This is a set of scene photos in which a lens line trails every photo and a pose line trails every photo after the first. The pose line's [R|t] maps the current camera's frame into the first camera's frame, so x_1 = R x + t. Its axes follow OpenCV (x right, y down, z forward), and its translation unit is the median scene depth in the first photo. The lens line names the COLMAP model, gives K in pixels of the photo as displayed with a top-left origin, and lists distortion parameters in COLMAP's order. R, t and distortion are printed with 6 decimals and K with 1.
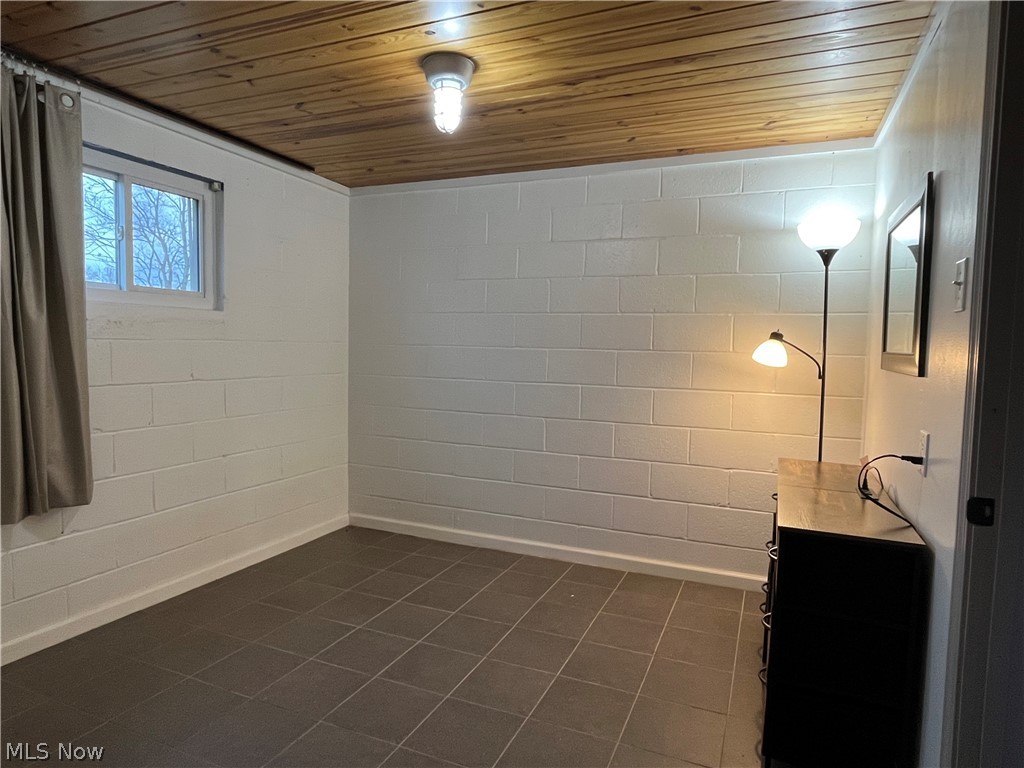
lens RADIAL K [[603.5, 0, 513.3], [0, 603.5, 385.2], [0, 0, 1]] dist [-0.006473, -0.000748]
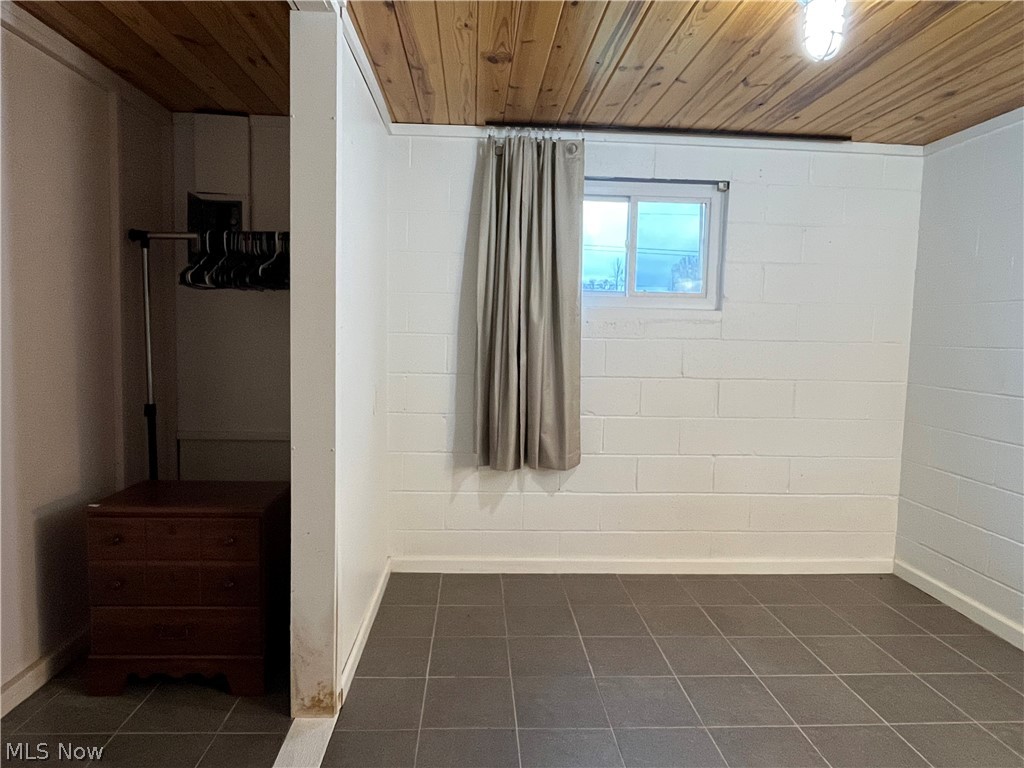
lens RADIAL K [[630.1, 0, 514.8], [0, 630.1, 384.1], [0, 0, 1]] dist [-0.002032, 0.000898]
pose [[0.466335, 0.066505, -0.882105, 0.291202], [-0.072337, 0.996697, 0.036903, -0.015938], [0.881646, 0.046600, 0.469605, 0.219285]]
